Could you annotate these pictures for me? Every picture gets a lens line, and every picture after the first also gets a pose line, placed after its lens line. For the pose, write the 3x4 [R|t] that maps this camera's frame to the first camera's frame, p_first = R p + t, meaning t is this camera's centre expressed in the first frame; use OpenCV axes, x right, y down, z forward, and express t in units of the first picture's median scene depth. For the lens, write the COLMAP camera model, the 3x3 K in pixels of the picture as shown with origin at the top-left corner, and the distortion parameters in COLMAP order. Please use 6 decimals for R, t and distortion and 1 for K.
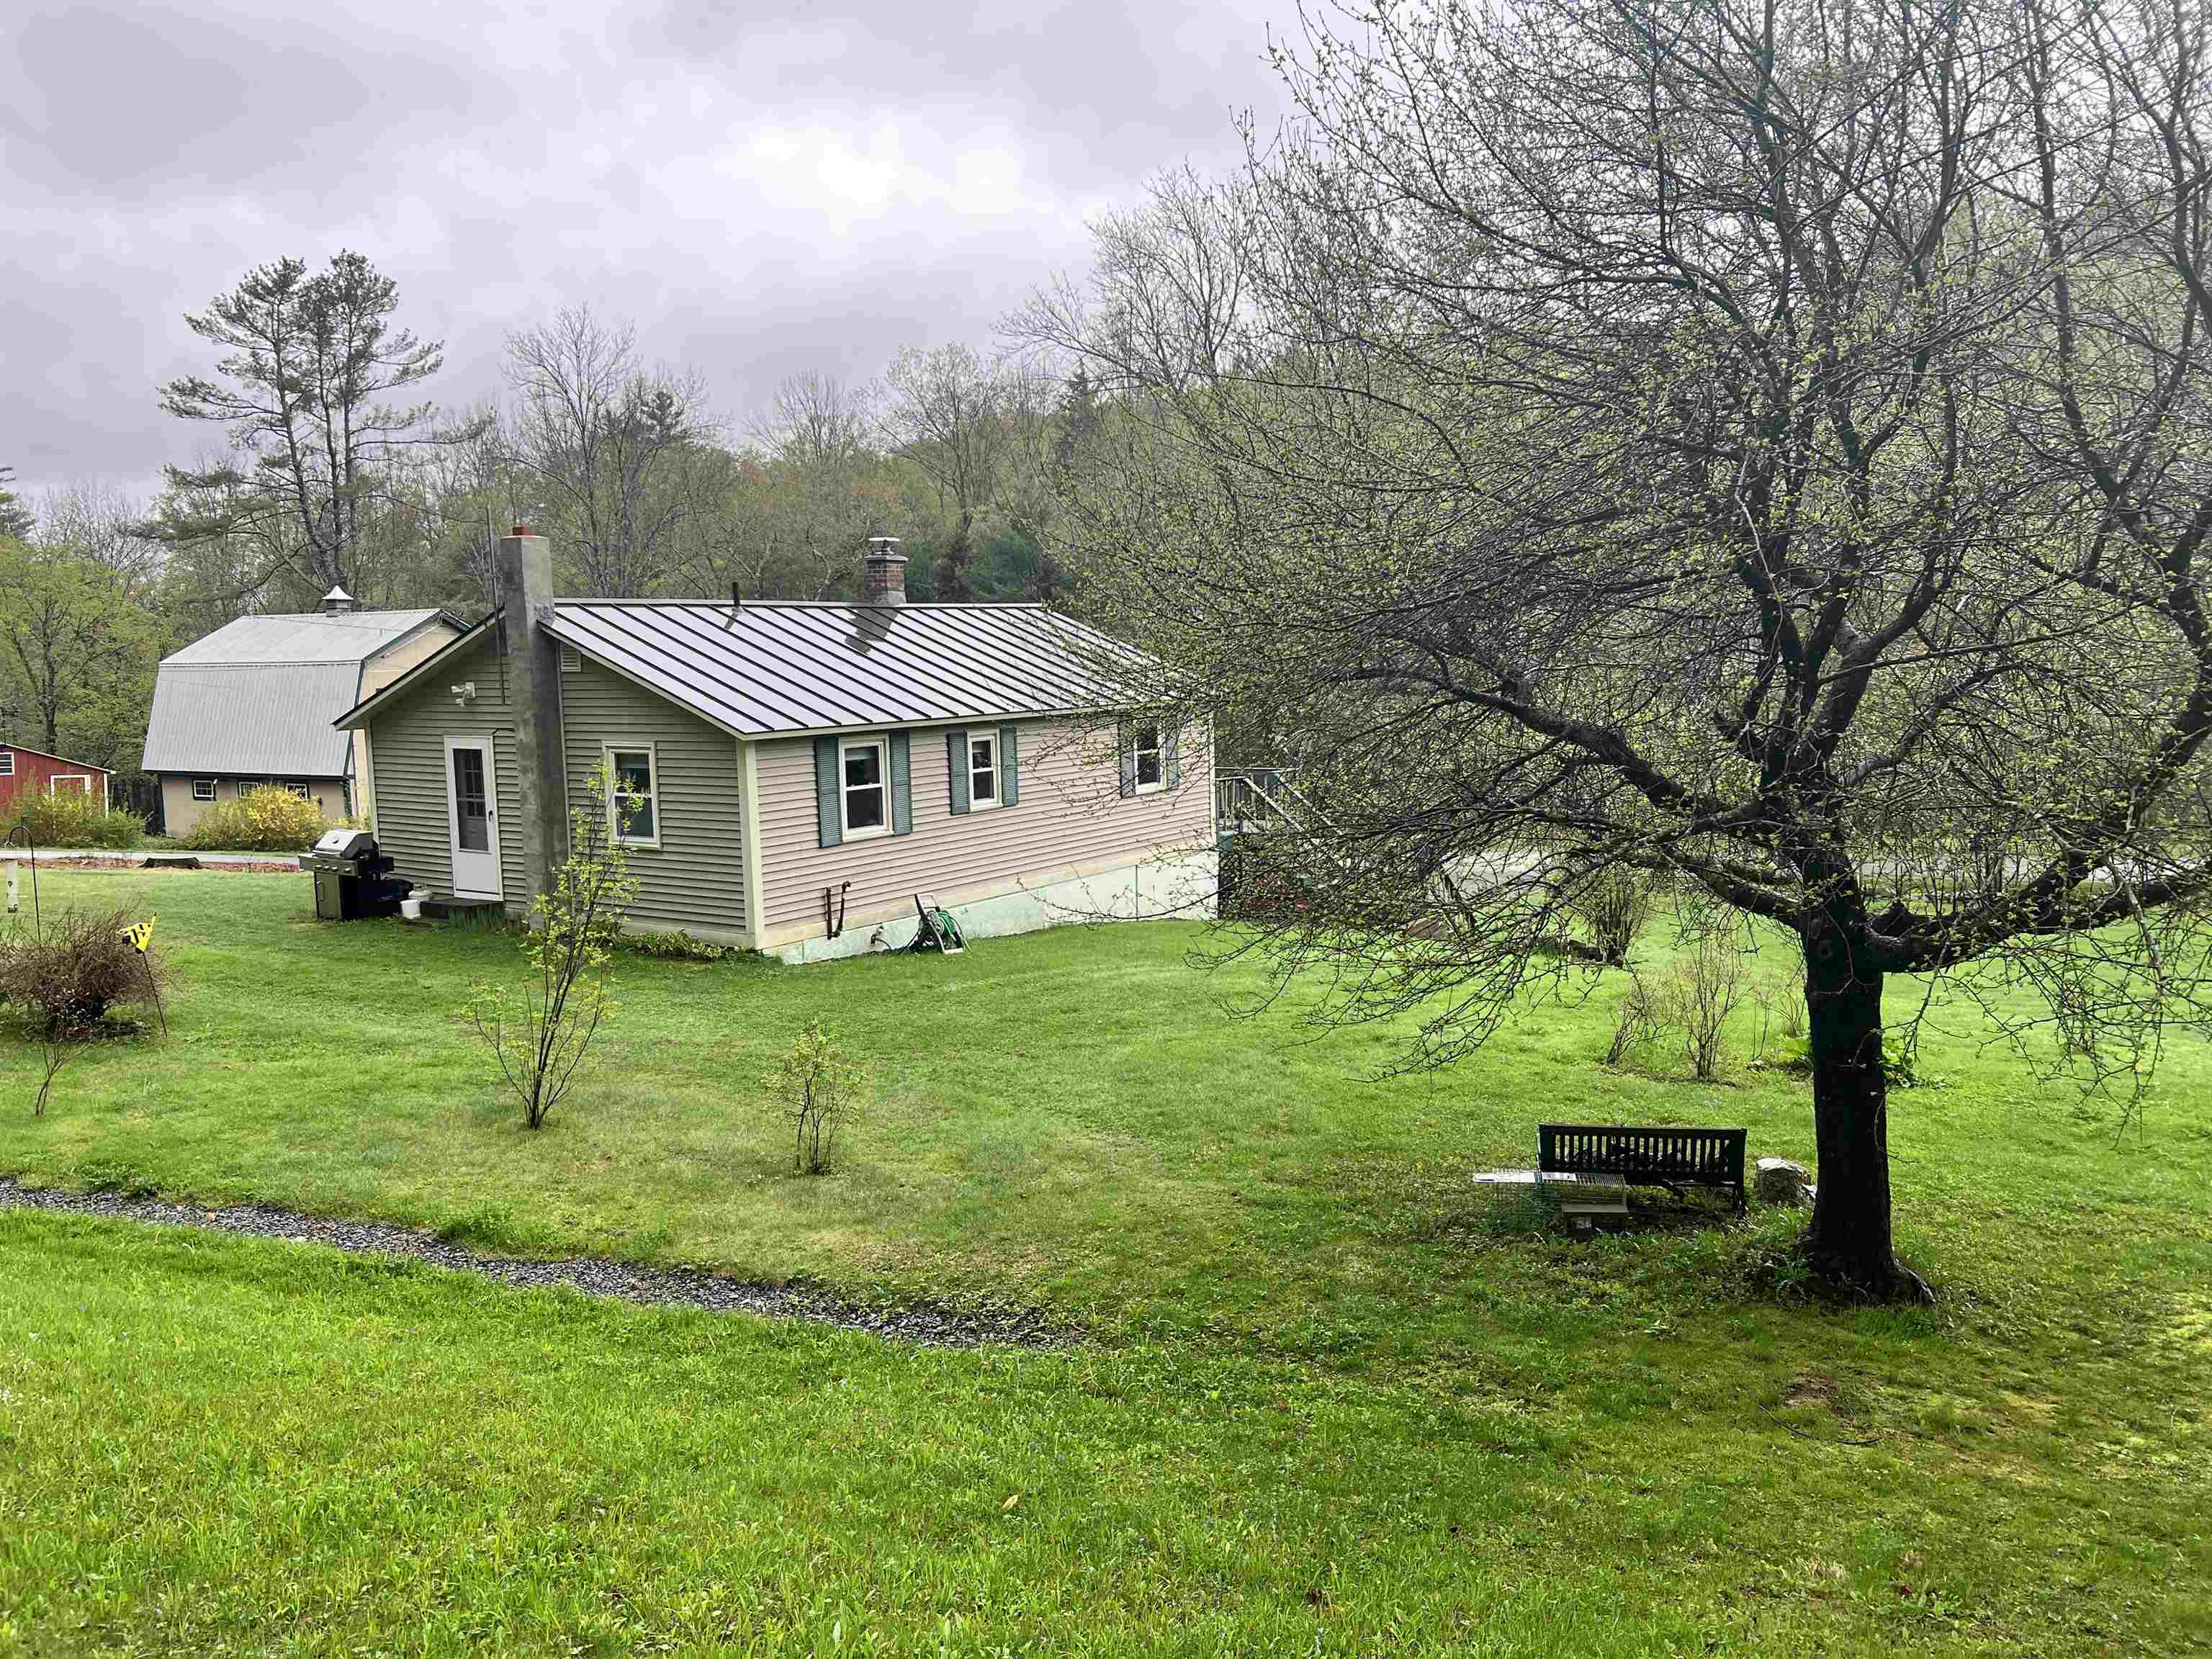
lens RADIAL K [[1641.8, 0, 1113.8], [0, 1641.8, 841.9], [0, 0, 1]] dist [0.038973, -0.039262]
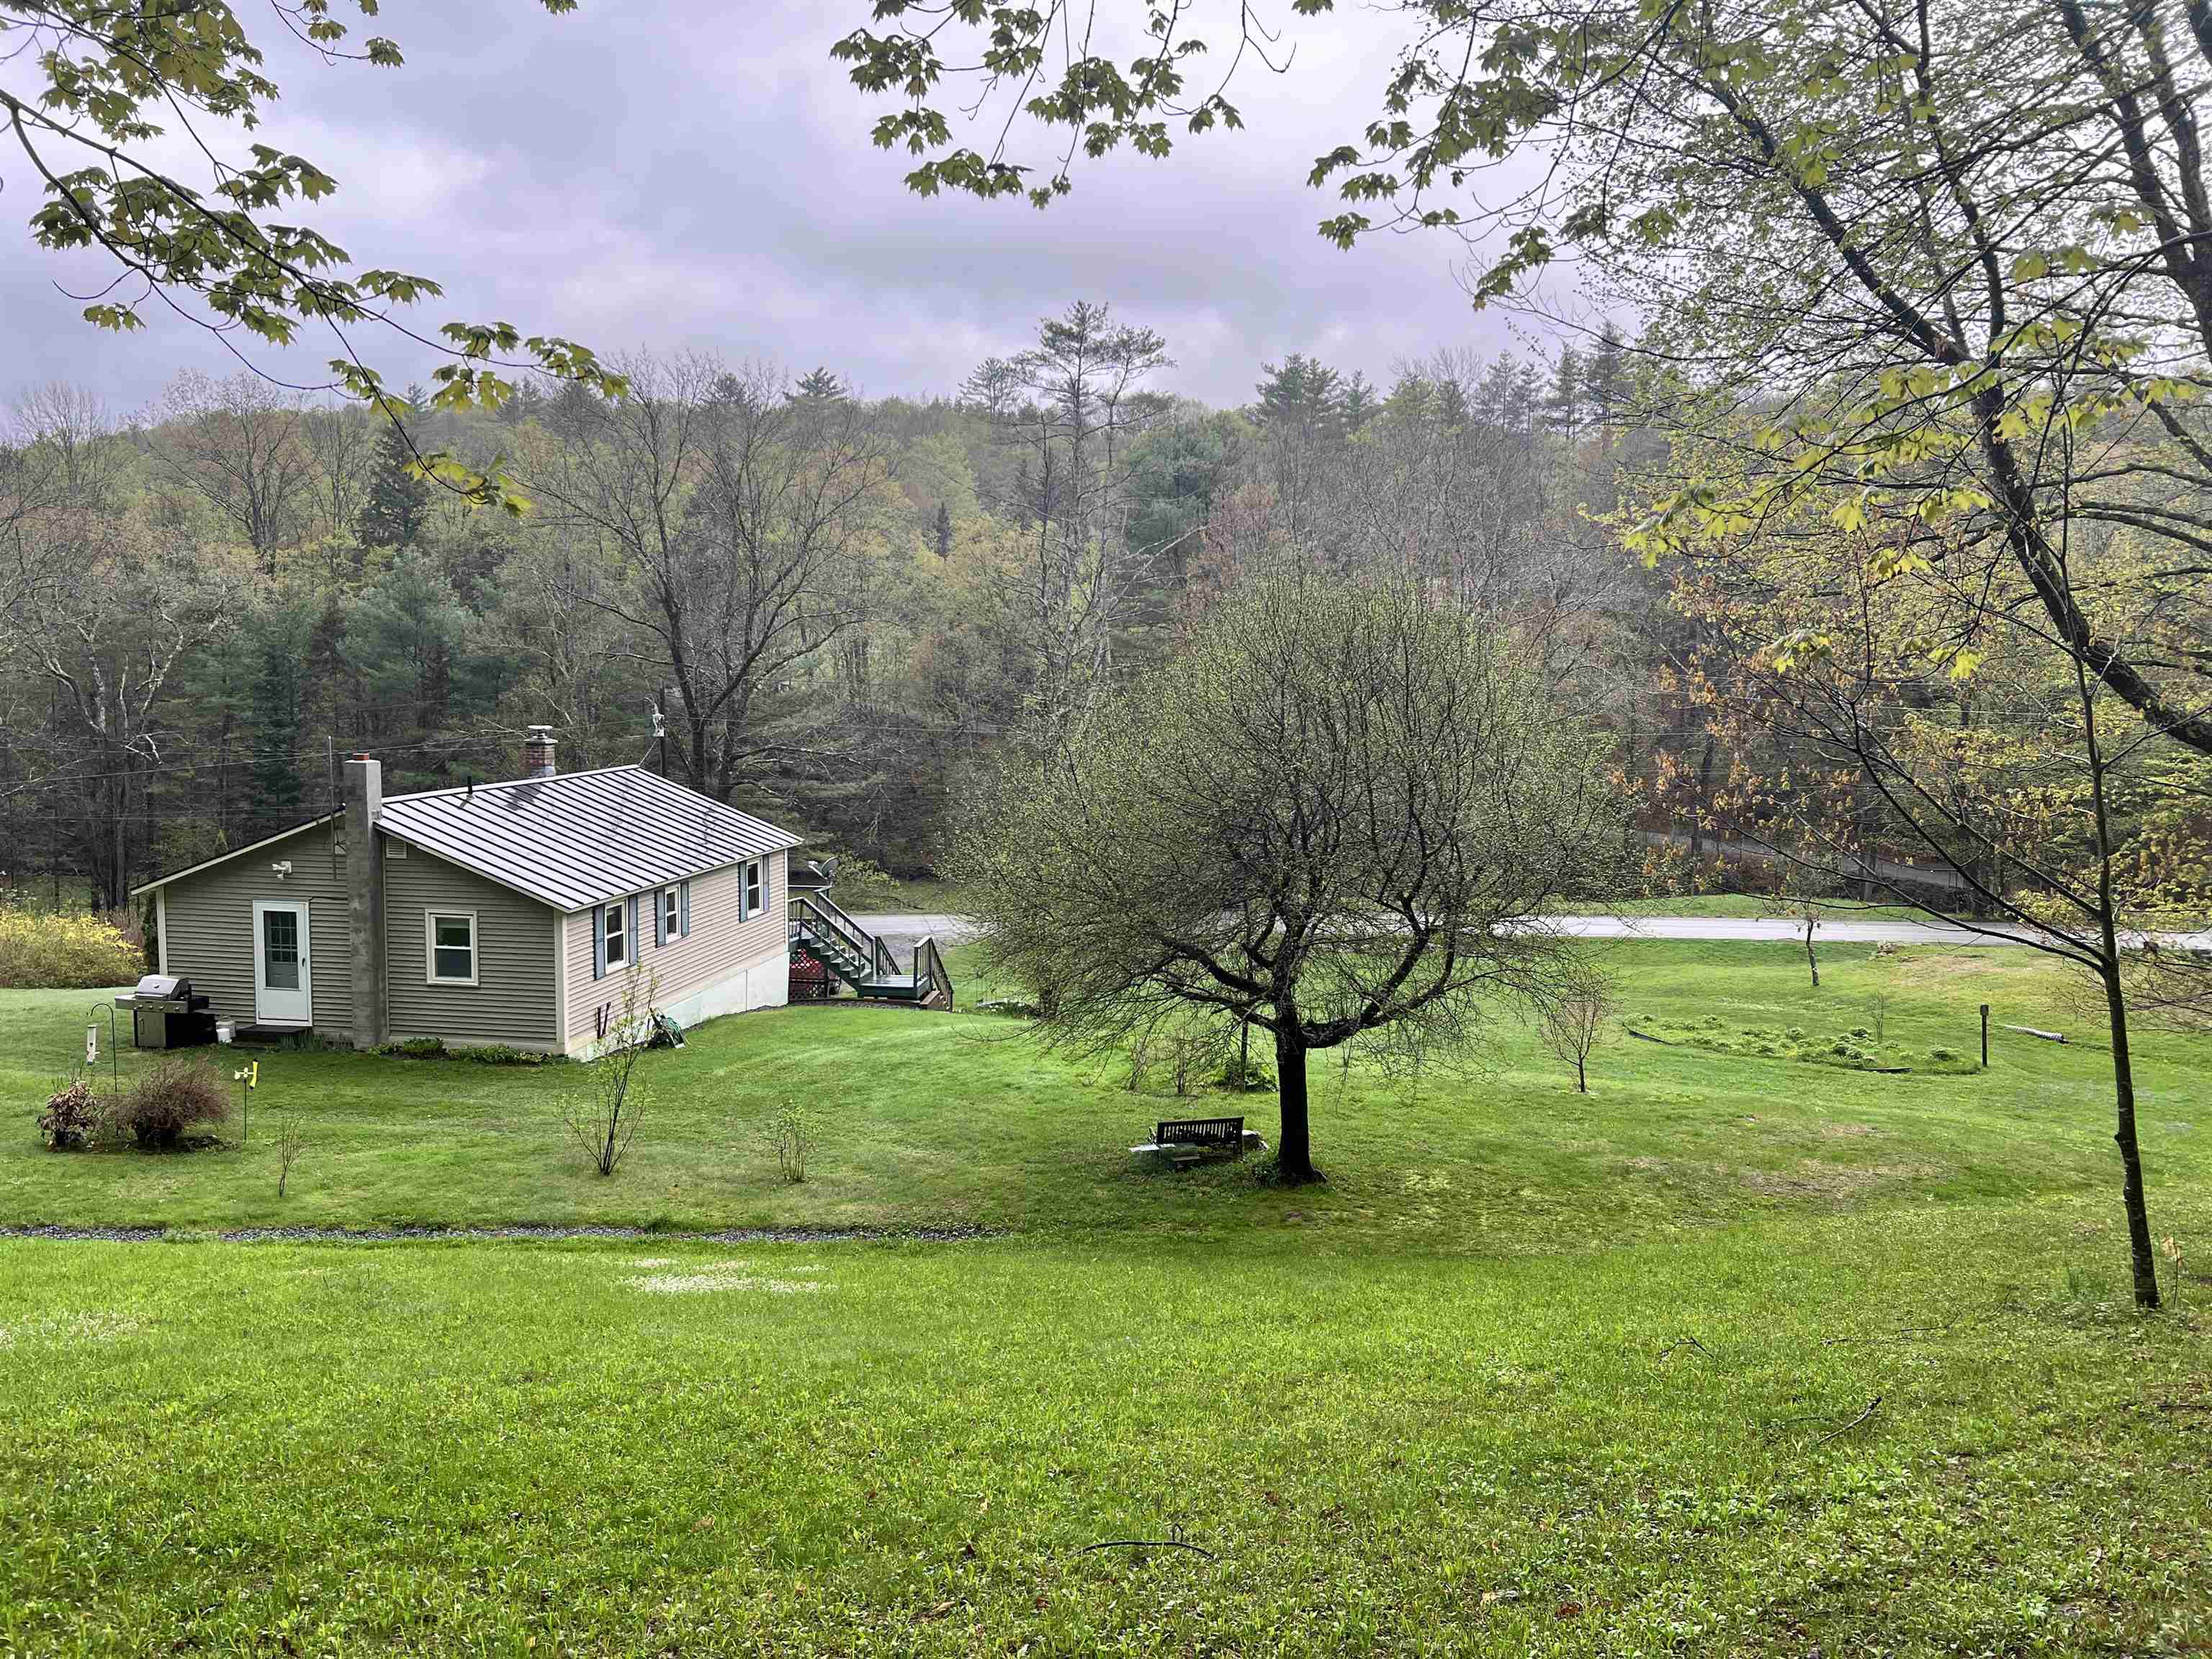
lens RADIAL K [[1641.8, 0, 1113.8], [0, 1641.8, 841.9], [0, 0, 1]] dist [0.038973, -0.039262]
pose [[0.906252, -0.007414, 0.422673, -0.366385], [0.015468, 0.999758, -0.015628, -0.085057], [-0.422455, 0.020701, 0.906148, -0.486532]]
